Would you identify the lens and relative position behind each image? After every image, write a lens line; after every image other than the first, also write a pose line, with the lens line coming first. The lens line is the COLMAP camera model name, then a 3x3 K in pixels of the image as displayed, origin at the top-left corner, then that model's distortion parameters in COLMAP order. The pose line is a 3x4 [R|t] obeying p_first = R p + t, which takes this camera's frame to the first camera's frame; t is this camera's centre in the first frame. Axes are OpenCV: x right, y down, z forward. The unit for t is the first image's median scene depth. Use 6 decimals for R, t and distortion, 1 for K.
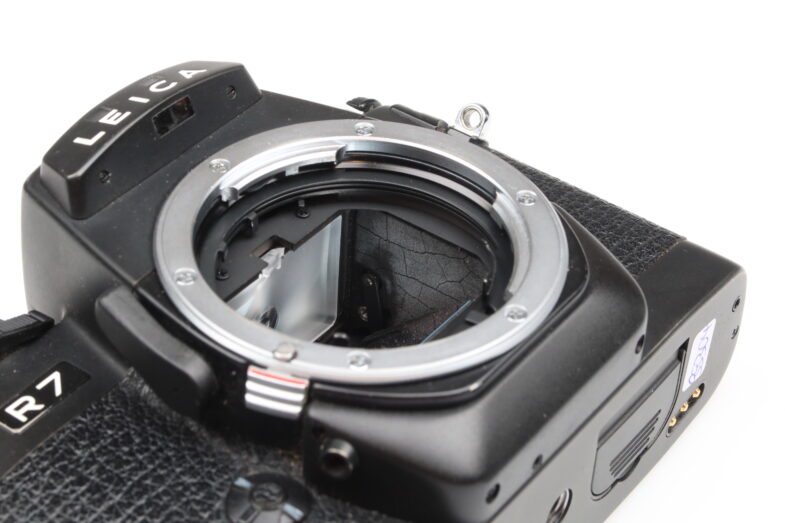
lens RADIAL K [[1969.3, 0, 392.6], [0, 1969.3, 262.6], [0, 0, 1]] dist [-0.153318, 0.000000]
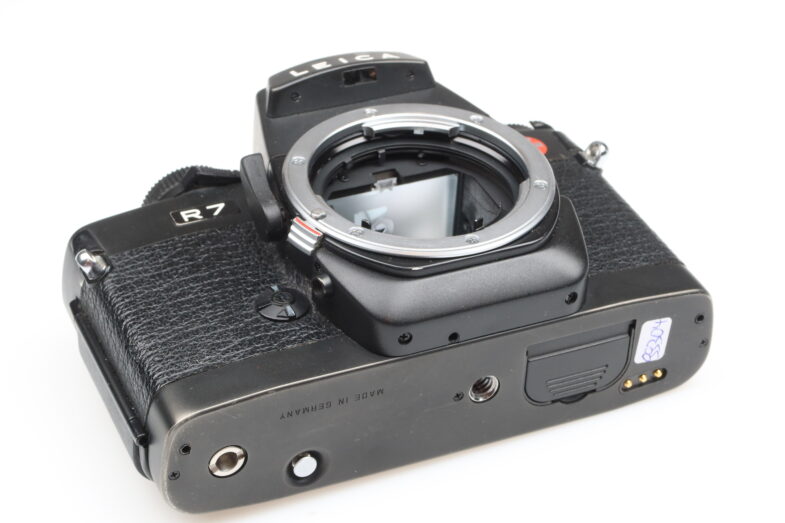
lens RADIAL K [[1969.3, 0, 392.6], [0, 1969.3, 260.9], [0, 0, 1]] dist [-0.153318, 0.000000]
pose [[0.869505, 0.285084, -0.403346, 0.609882], [-0.315182, 0.948991, -0.008702, 0.071603], [0.380291, 0.134694, 0.915006, -0.399197]]
